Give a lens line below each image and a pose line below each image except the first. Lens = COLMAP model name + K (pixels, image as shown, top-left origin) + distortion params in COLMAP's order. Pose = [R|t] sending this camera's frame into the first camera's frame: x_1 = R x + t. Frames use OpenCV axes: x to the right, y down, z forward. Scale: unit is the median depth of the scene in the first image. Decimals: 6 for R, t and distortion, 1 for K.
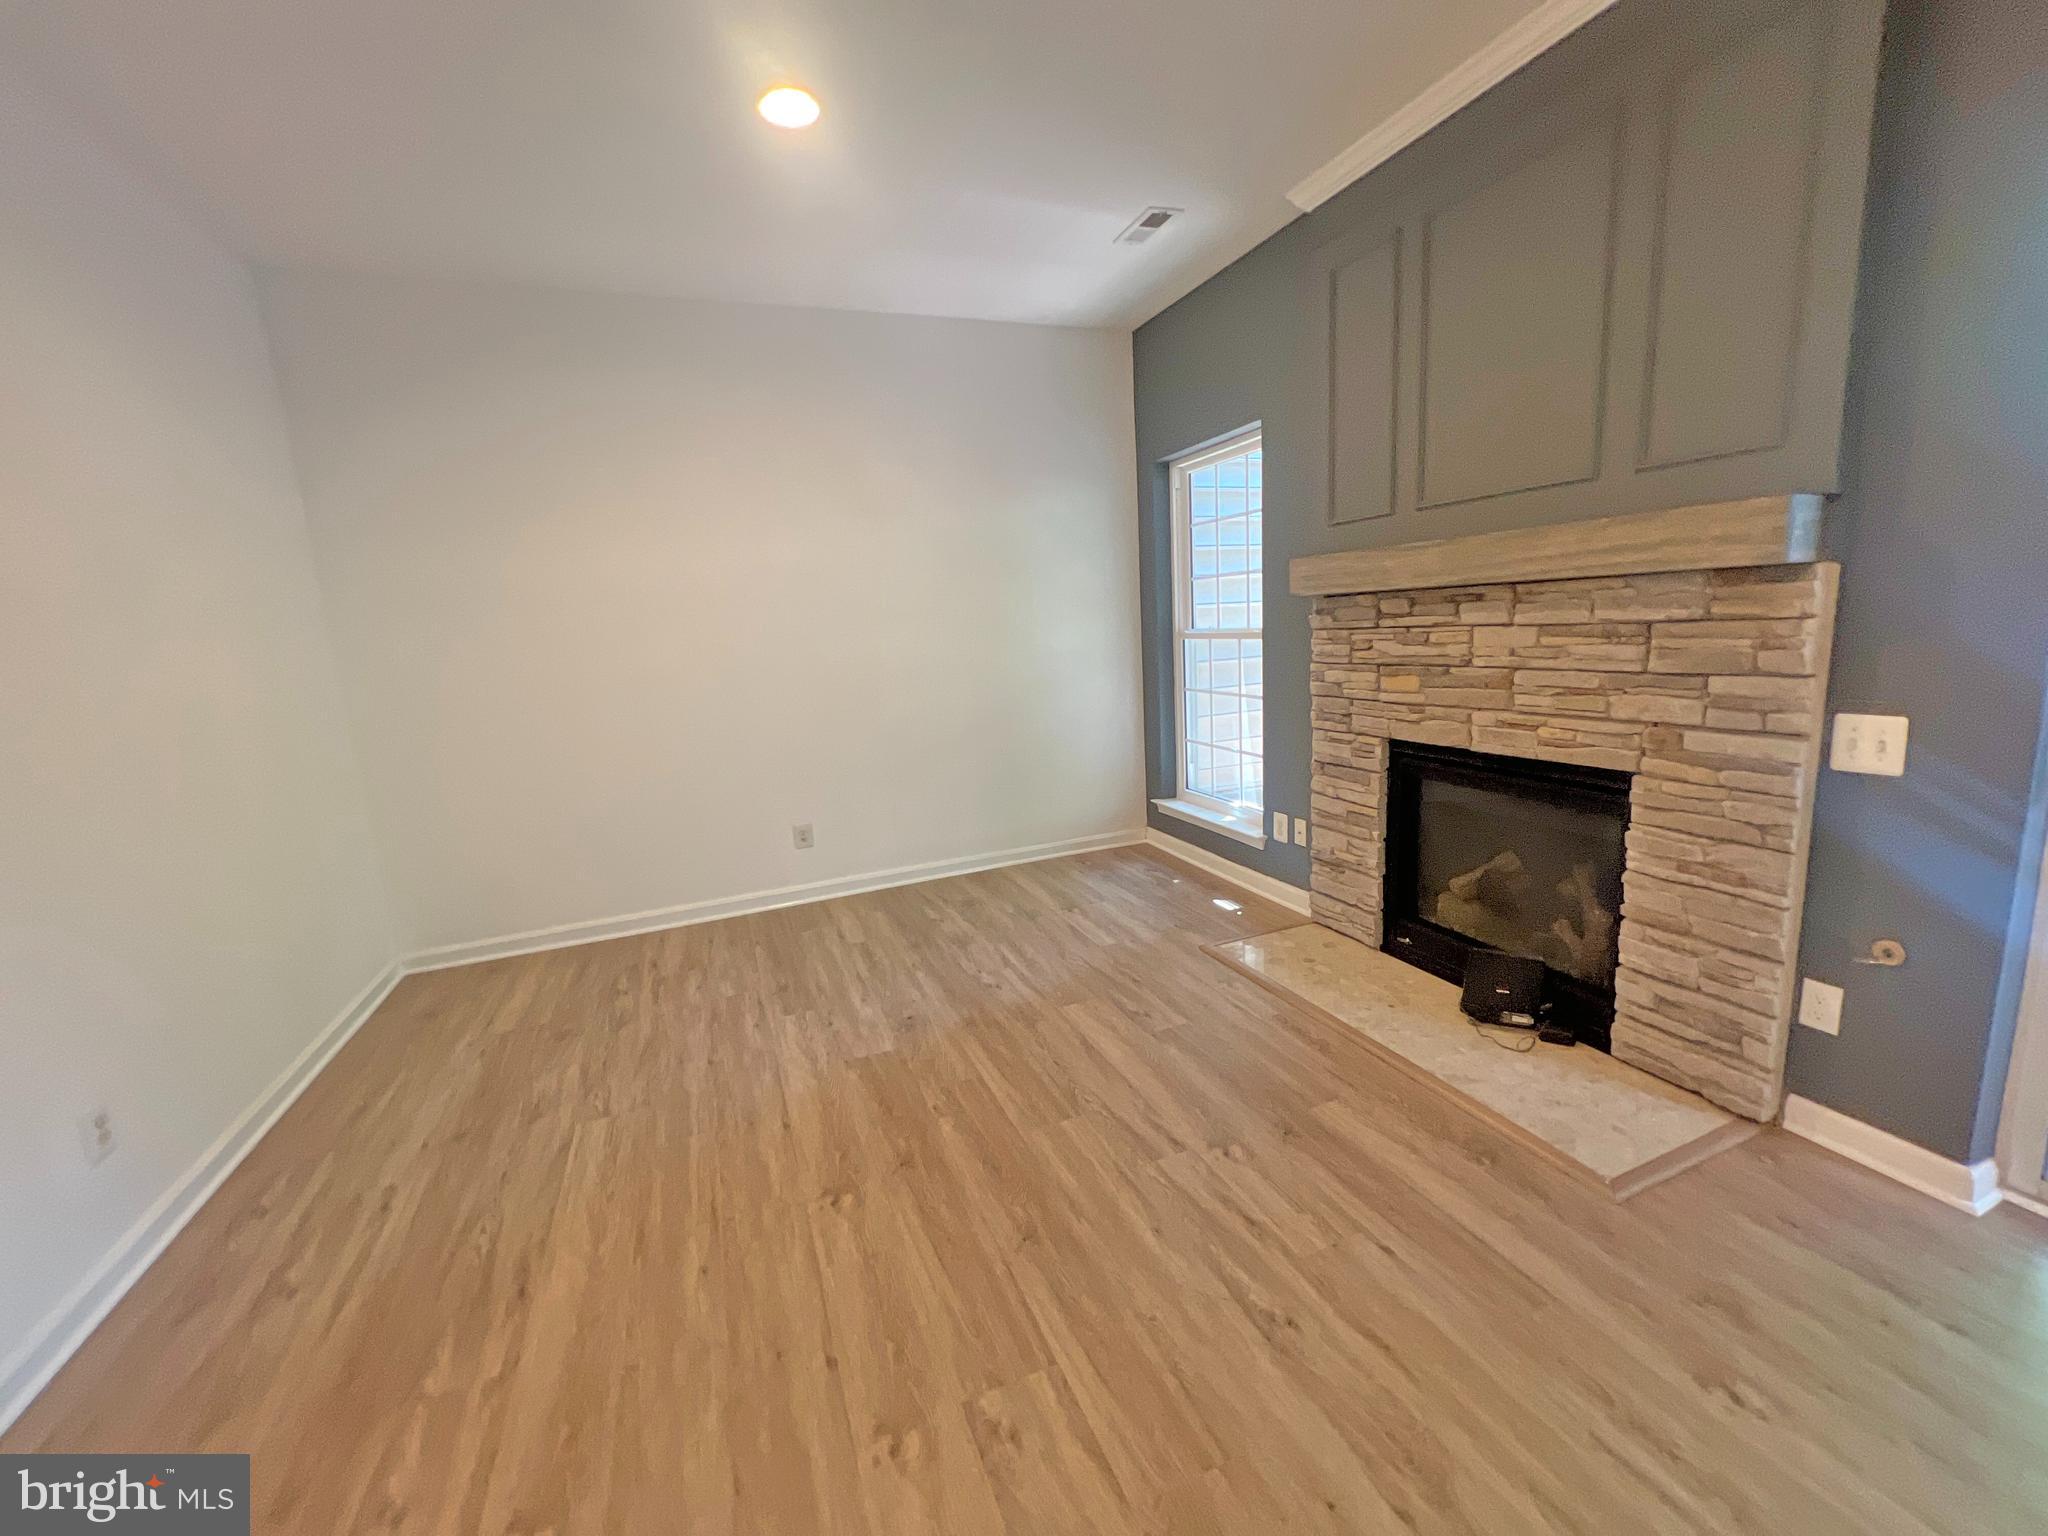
lens RADIAL K [[818.1, 0, 1023.6], [0, 818.1, 764.3], [0, 0, 1]] dist [-0.002023, 0.000267]
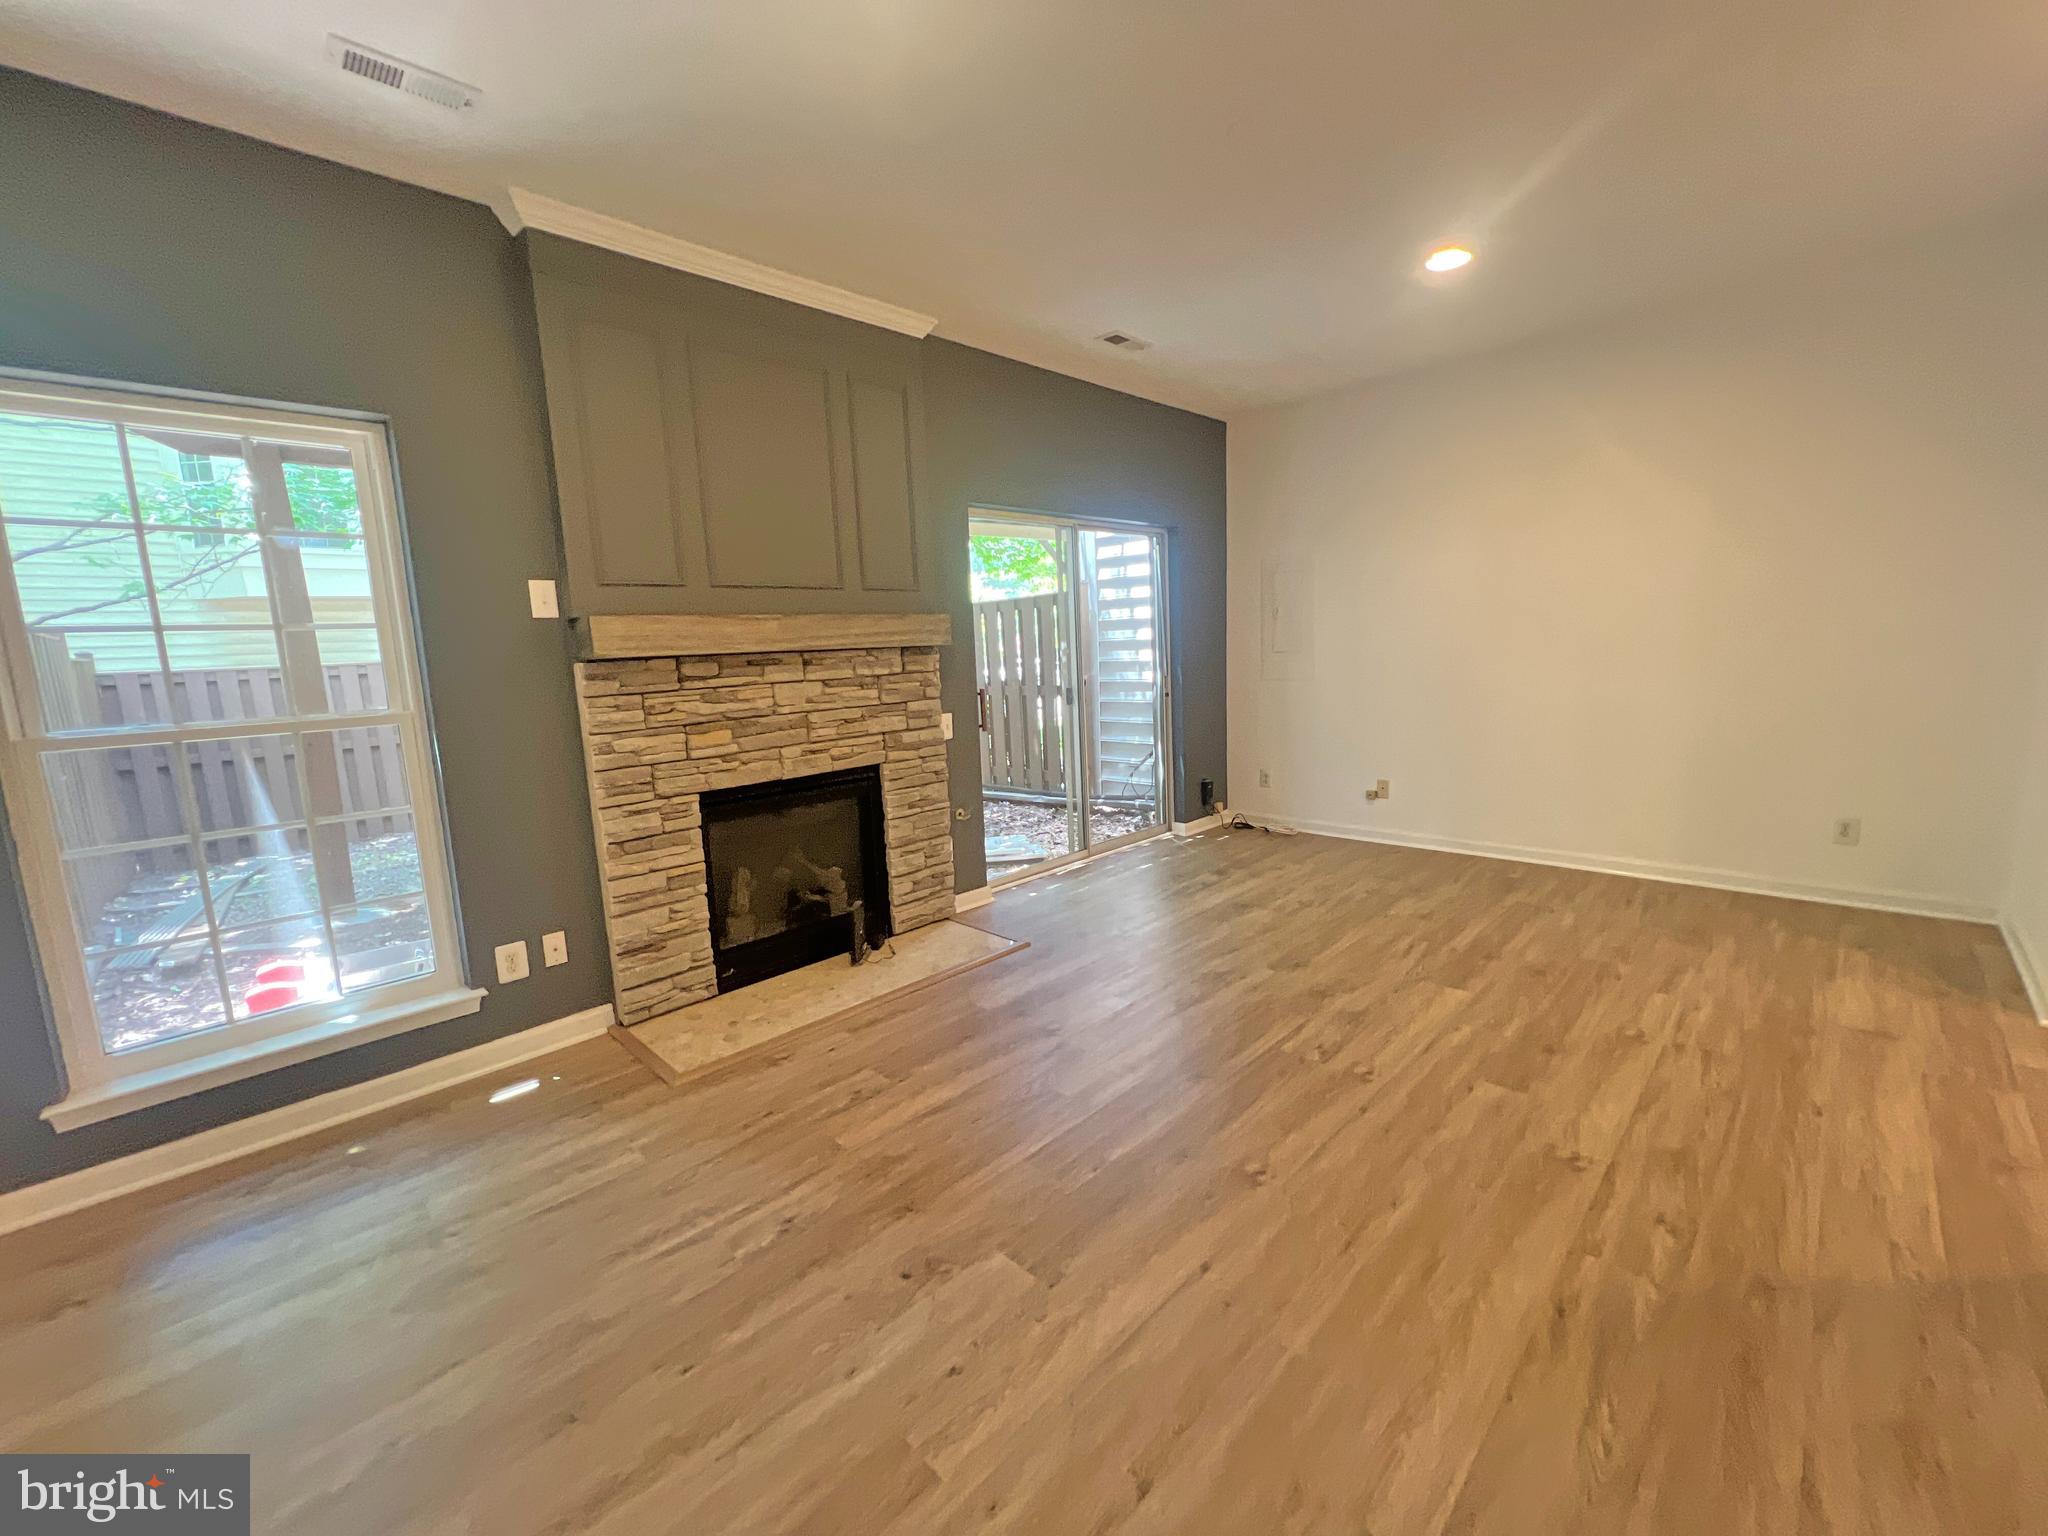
lens RADIAL K [[818.1, 0, 1023.6], [0, 818.1, 764.3], [0, 0, 1]] dist [-0.002023, 0.000267]
pose [[-0.384764, -0.058552, 0.921156, -0.840570], [0.225880, 0.961668, 0.155477, -0.166316], [-0.894950, 0.267893, -0.356790, 1.199444]]
